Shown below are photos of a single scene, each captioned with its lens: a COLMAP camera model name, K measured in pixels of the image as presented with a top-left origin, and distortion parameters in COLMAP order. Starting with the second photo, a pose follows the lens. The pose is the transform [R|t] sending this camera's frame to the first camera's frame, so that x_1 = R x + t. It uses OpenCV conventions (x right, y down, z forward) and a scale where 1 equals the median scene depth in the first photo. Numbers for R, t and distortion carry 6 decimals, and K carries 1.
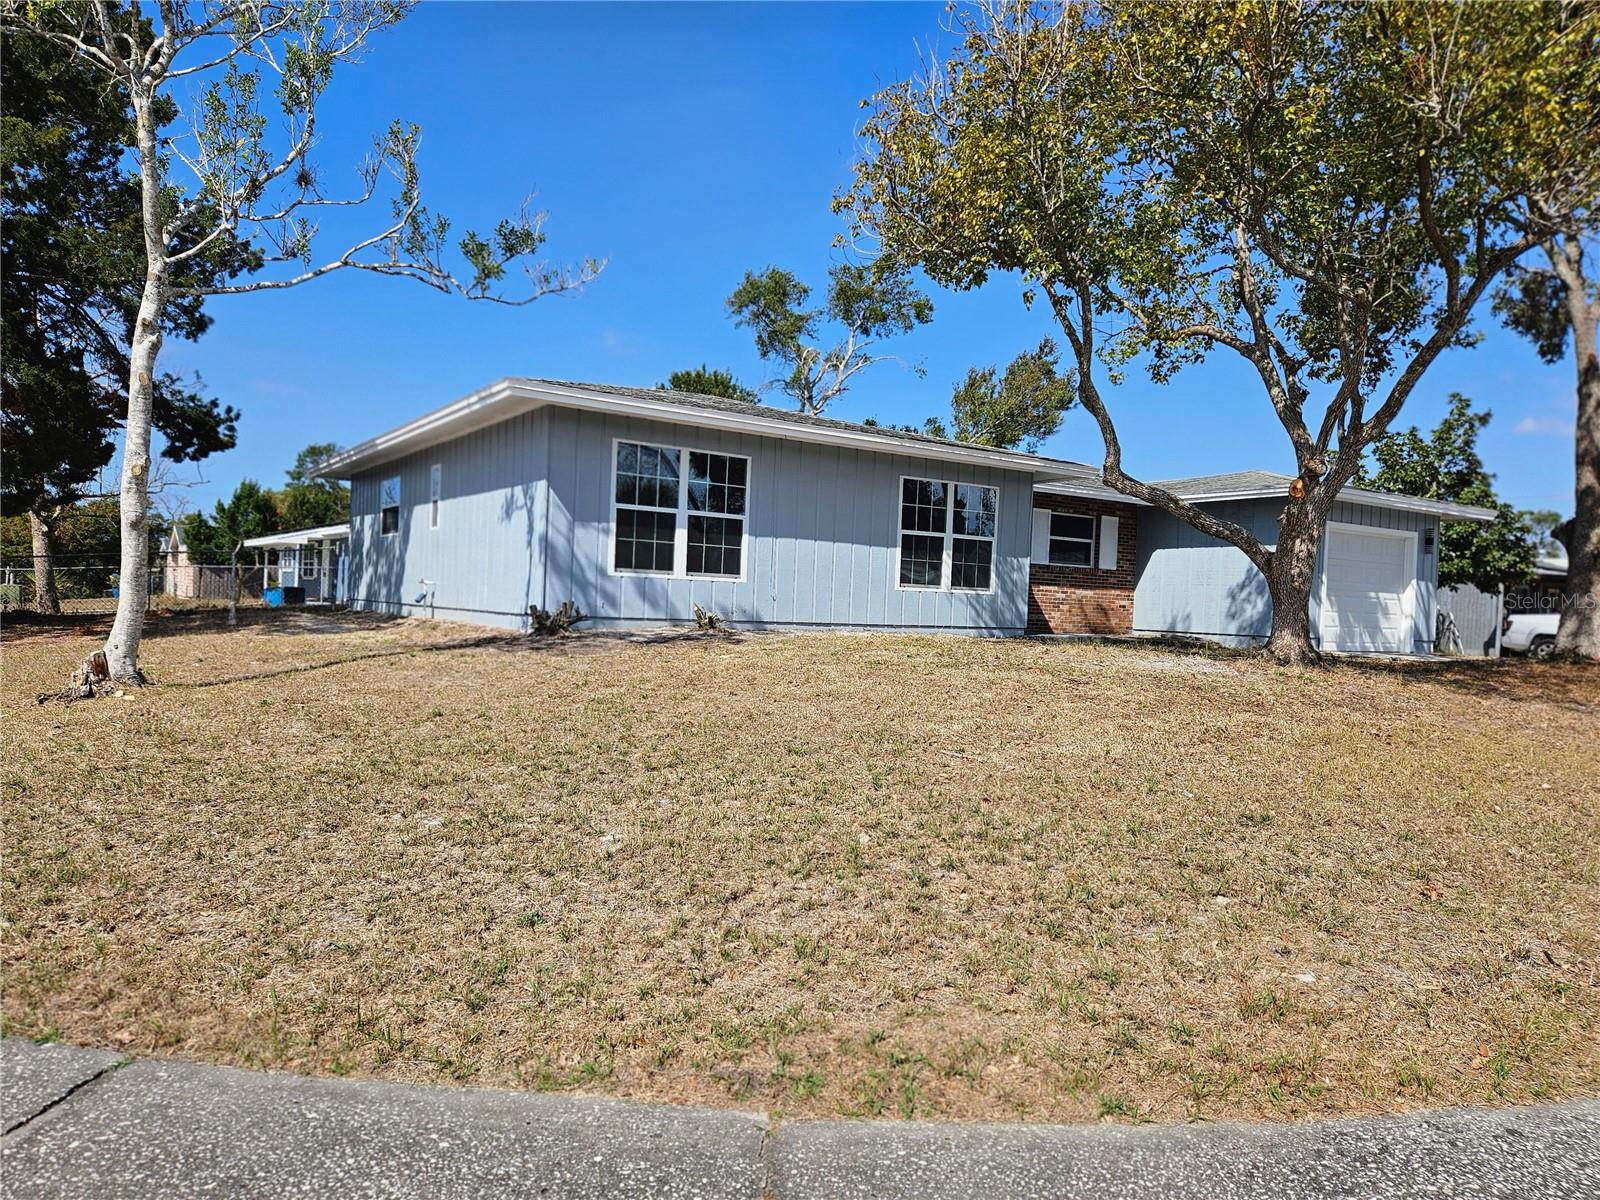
lens RADIAL K [[1063.5, 0, 796.4], [0, 1063.5, 607.6], [0, 0, 1]] dist [0.087942, -0.076959]
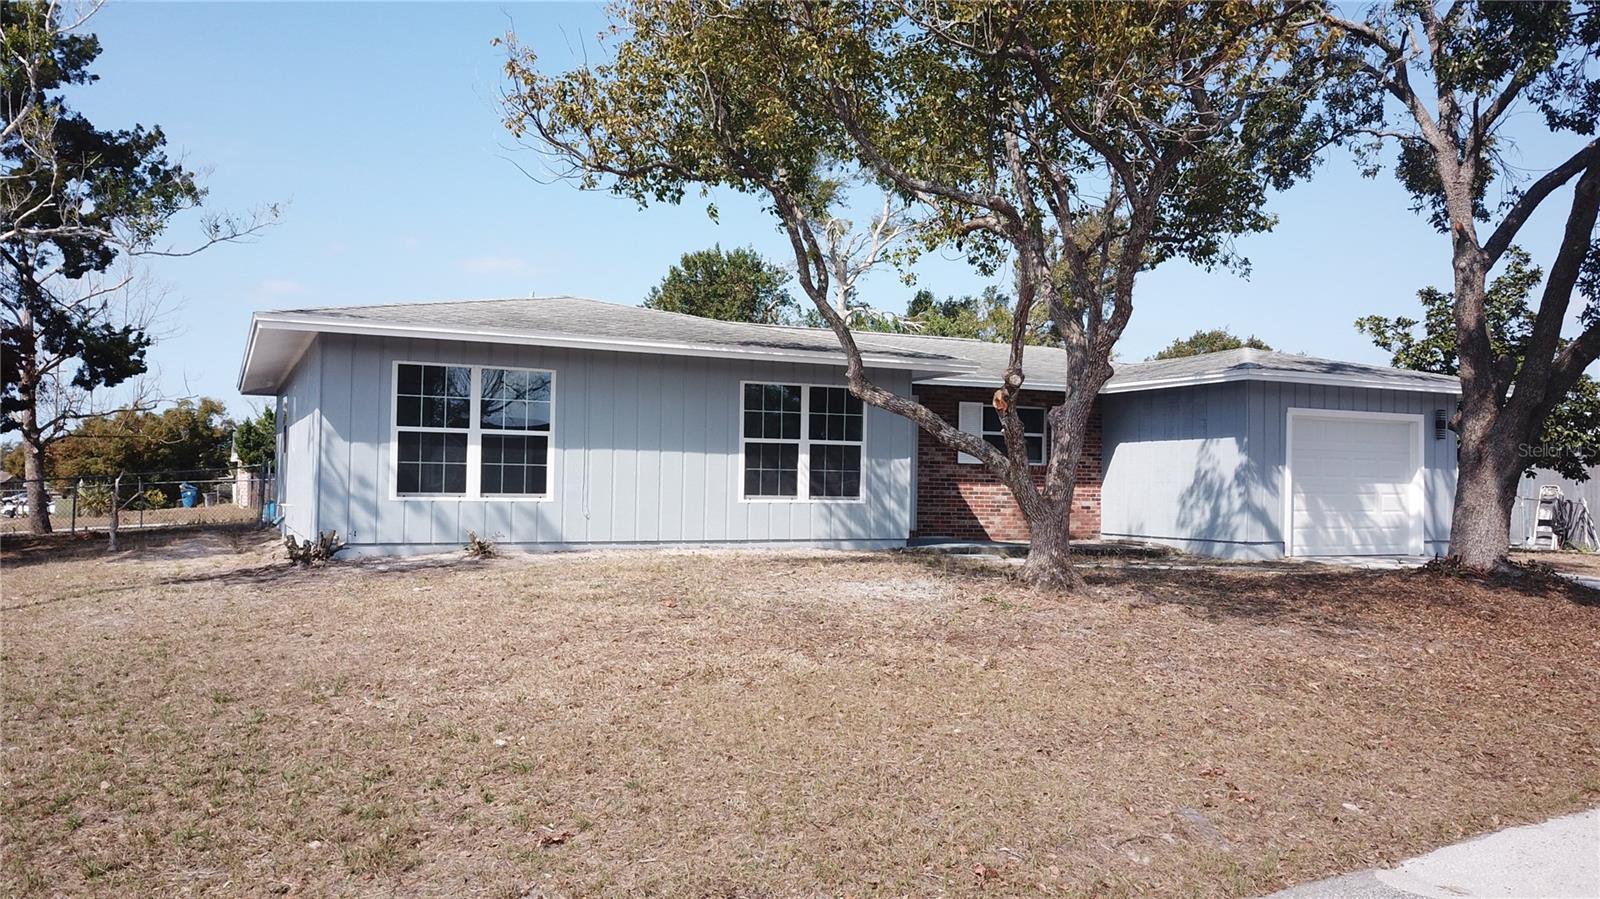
lens RADIAL K [[1224.2, 0, 787.6], [0, 1224.2, 455.0], [0, 0, 1]] dist [0.006621, -0.007887]
pose [[0.988577, -0.027697, -0.148147, 0.286176], [0.022722, 0.999123, -0.035167, -0.019255], [0.148991, 0.031400, 0.988340, -0.047169]]
